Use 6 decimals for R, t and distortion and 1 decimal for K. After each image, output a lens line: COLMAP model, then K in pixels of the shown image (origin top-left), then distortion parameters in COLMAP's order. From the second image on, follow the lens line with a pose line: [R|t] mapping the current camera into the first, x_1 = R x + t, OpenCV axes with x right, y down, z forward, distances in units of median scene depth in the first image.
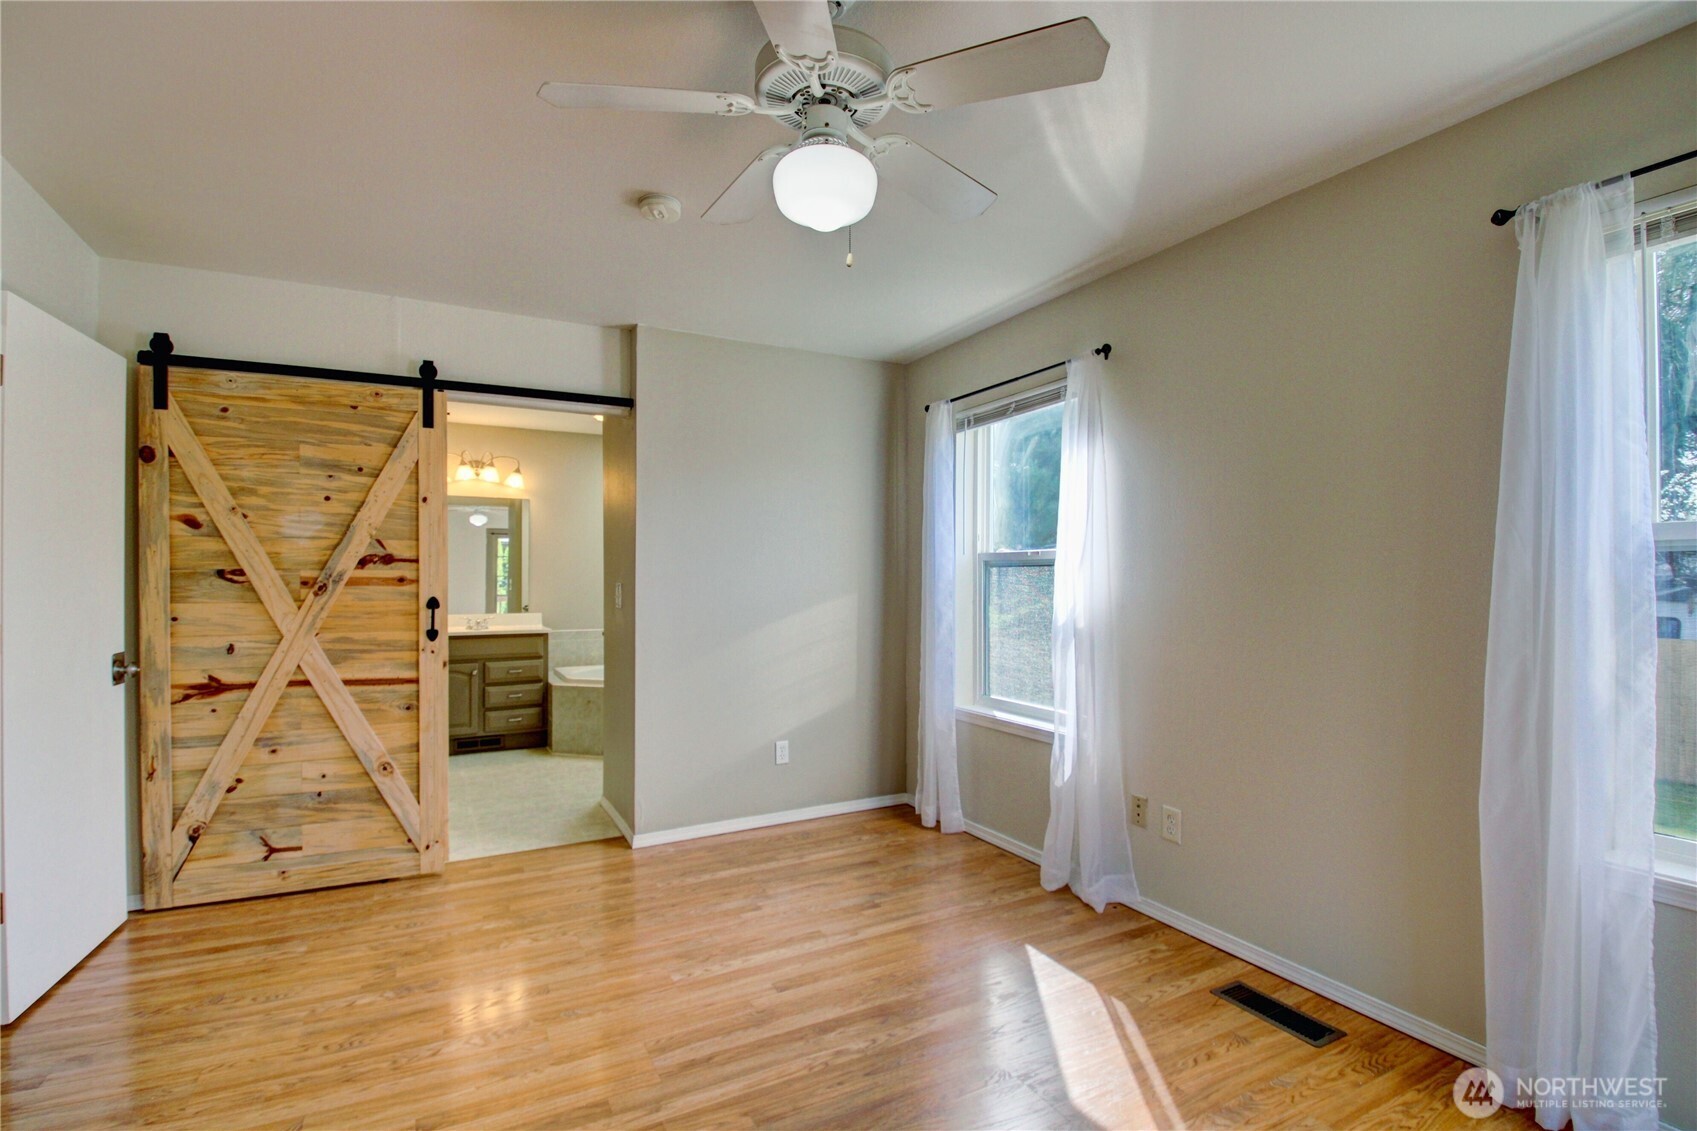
lens RADIAL K [[781.2, 0, 853.1], [0, 781.2, 568.3], [0, 0, 1]] dist [-0.012658, -0.012694]
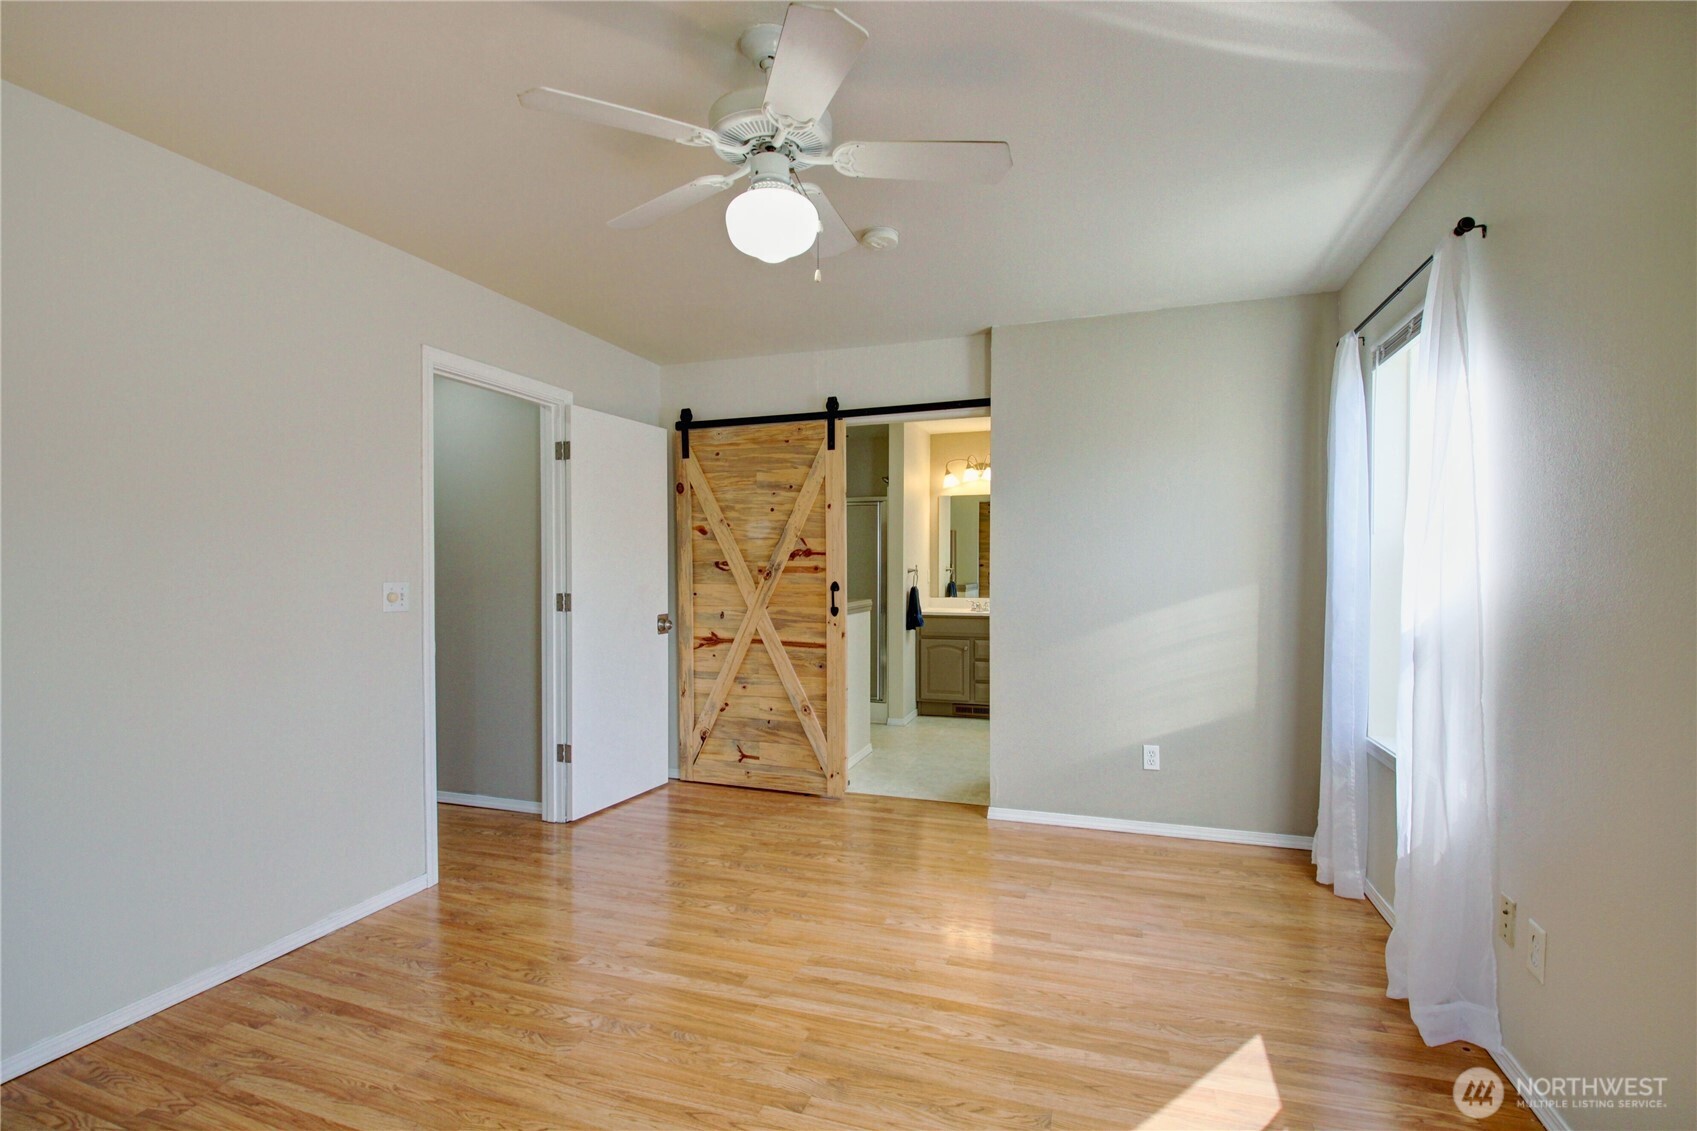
lens RADIAL K [[781.2, 0, 832.3], [0, 781.2, 567.2], [0, 0, 1]] dist [-0.012658, -0.012694]
pose [[0.668788, -0.000040, -0.743453, 0.444825], [0.011757, 0.999876, 0.010523, -0.000841], [0.743360, -0.015778, 0.668706, 0.150785]]
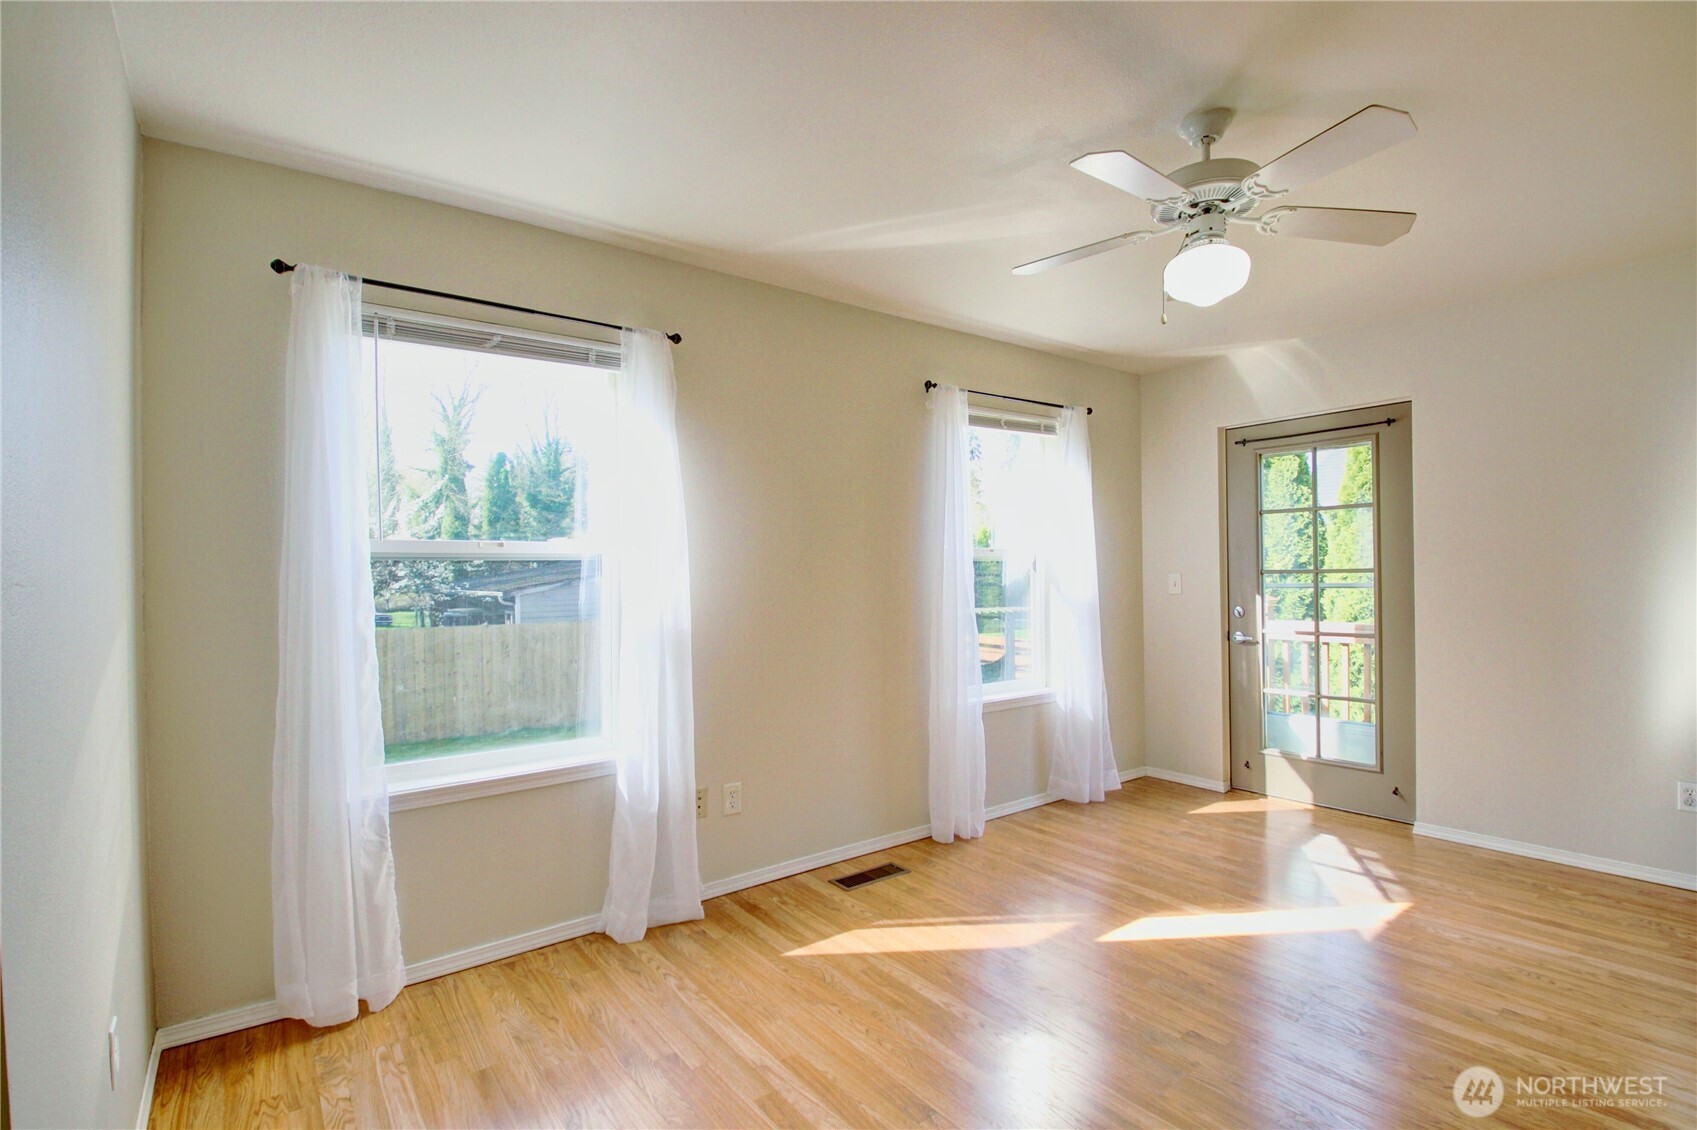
lens RADIAL K [[781.2, 0, 842.7], [0, 781.2, 566.2], [0, 0, 1]] dist [-0.012658, -0.012694]
pose [[-0.145362, 0.010529, 0.989322, -0.653173], [-0.002128, 0.999938, -0.010955, 0.010482], [-0.989376, -0.003697, -0.145331, 0.932059]]
